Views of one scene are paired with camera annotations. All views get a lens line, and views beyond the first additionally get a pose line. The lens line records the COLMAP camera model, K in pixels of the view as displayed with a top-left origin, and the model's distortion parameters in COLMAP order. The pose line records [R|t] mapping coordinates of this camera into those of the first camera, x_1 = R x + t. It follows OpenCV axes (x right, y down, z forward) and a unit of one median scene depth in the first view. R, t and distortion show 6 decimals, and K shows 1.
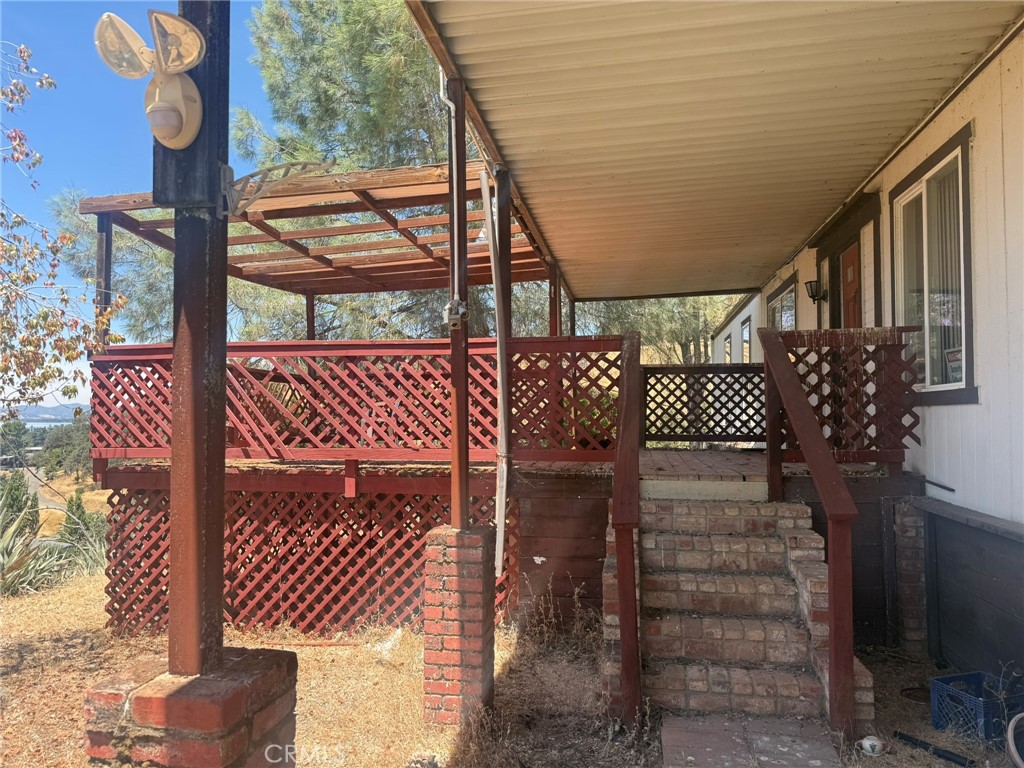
lens RADIAL K [[718.2, 0, 514.1], [0, 718.2, 379.9], [0, 0, 1]] dist [0.026466, -0.050001]
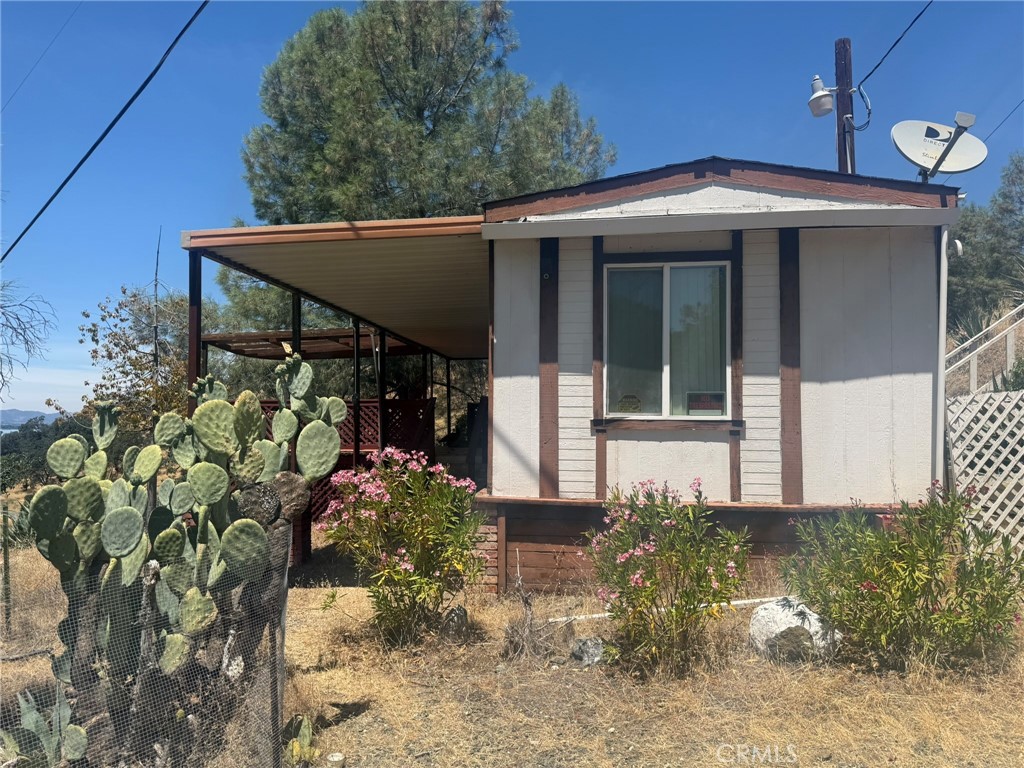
lens RADIAL K [[705.4, 0, 512.0], [0, 705.4, 384.0], [0, 0, 1]] dist [0.063481, -0.079923]
pose [[0.998166, 0.002888, 0.060468, 0.275933], [-0.002643, 0.999988, -0.004123, -0.094801], [-0.060479, 0.003956, 0.998162, -1.368931]]
